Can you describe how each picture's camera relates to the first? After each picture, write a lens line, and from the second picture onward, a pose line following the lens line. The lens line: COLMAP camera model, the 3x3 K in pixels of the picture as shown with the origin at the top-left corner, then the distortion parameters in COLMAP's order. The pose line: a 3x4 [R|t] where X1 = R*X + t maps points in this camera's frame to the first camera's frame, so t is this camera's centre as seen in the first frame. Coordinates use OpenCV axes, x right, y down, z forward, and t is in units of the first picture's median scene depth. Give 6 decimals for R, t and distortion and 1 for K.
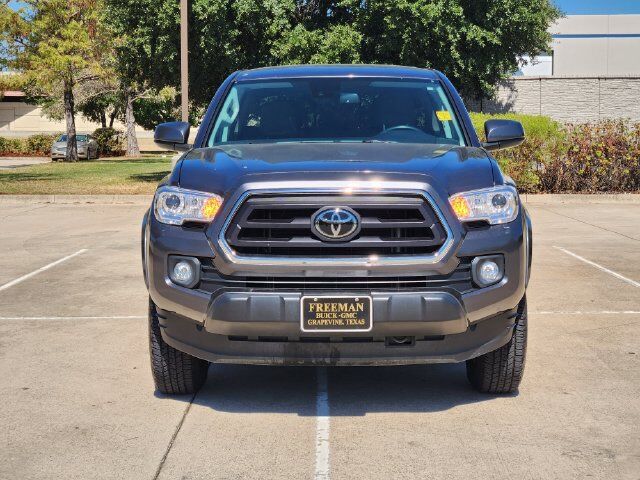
lens RADIAL K [[1131.7, 0, 320.0], [0, 1131.7, 240.0], [0, 0, 1]] dist [-0.000934, -0.017504]
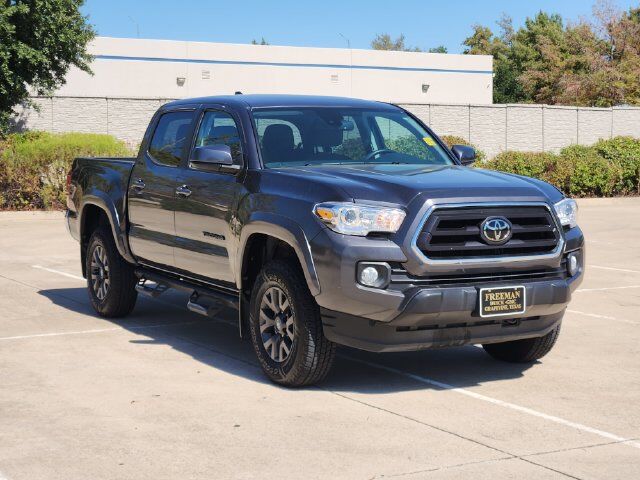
lens RADIAL K [[1131.7, 0, 320.0], [0, 1131.7, 240.0], [0, 0, 1]] dist [-0.000934, -0.017504]
pose [[0.871090, -0.032062, 0.490075, -0.772016], [0.038984, 0.999232, -0.003919, -0.006028], [-0.489573, 0.022518, 0.871671, -0.004322]]
